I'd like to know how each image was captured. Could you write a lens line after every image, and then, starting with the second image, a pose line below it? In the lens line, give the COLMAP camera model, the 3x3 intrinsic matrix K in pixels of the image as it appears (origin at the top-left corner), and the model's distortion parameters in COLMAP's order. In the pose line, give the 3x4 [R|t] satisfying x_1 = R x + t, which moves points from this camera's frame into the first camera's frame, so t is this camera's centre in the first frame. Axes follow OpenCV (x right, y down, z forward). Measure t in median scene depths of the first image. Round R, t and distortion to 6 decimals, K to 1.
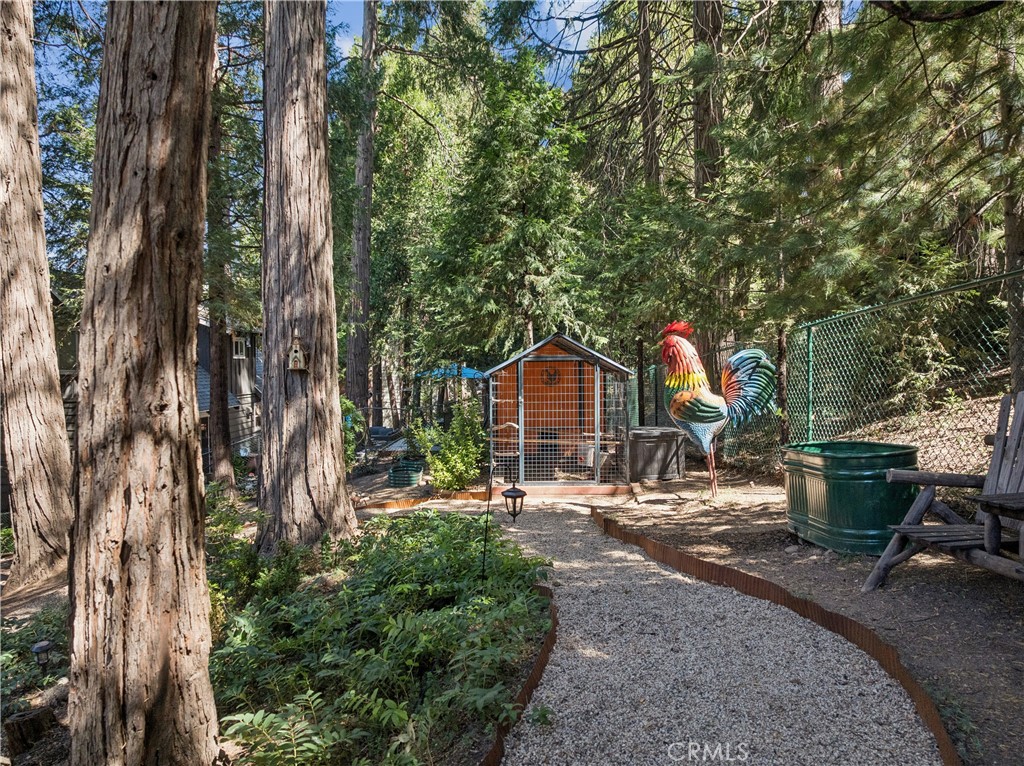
lens RADIAL K [[744.3, 0, 512.0], [0, 744.3, 383.0], [0, 0, 1]] dist [-0.002540, -0.000963]
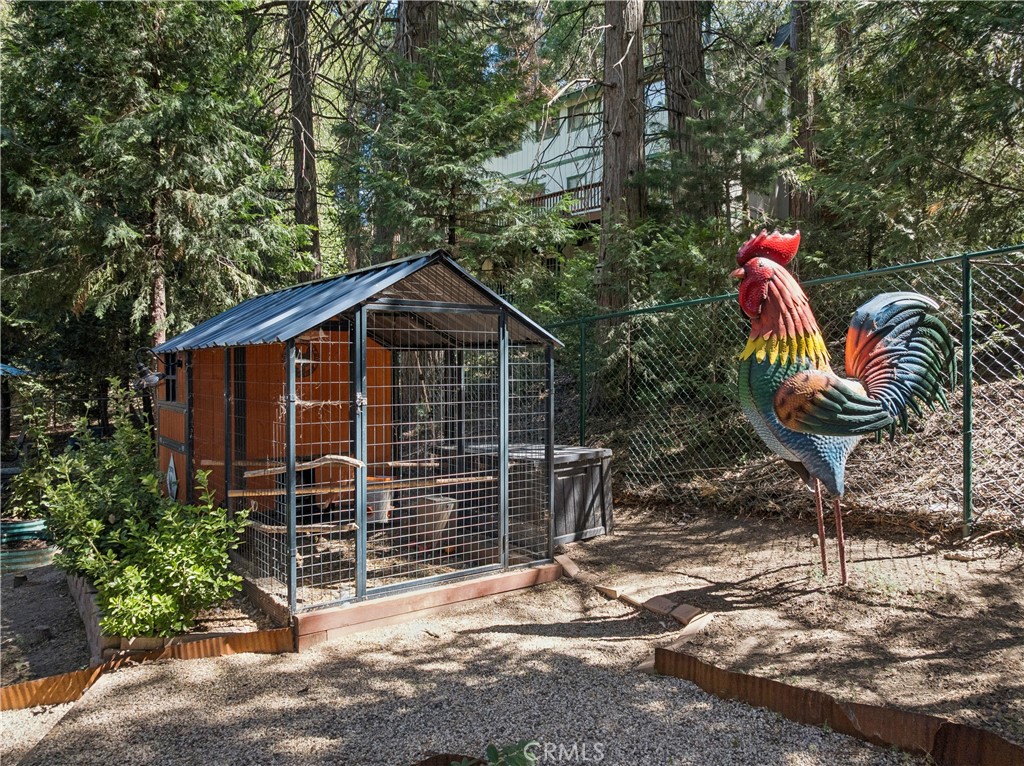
lens RADIAL K [[739.2, 0, 502.0], [0, 739.2, 363.6], [0, 0, 1]] dist [-0.027483, -0.003503]
pose [[0.803168, 0.009312, 0.595680, -0.218931], [0.010765, 0.999488, -0.030139, 0.018586], [-0.595655, 0.030619, 0.802657, 0.751522]]
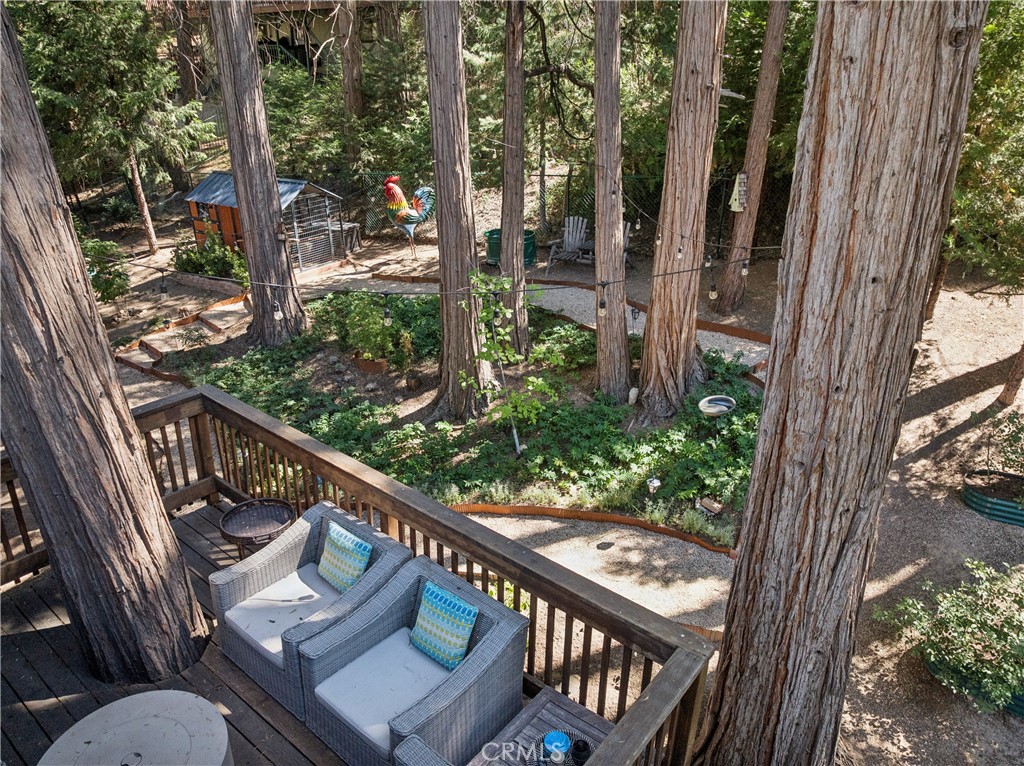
lens RADIAL K [[744.3, 0, 512.0], [0, 744.3, 383.0], [0, 0, 1]] dist [-0.002540, -0.000963]
pose [[0.557322, -0.344608, 0.755405, -1.413858], [0.030662, 0.917724, 0.396034, -0.381367], [-0.829730, -0.197556, 0.522034, -0.490510]]
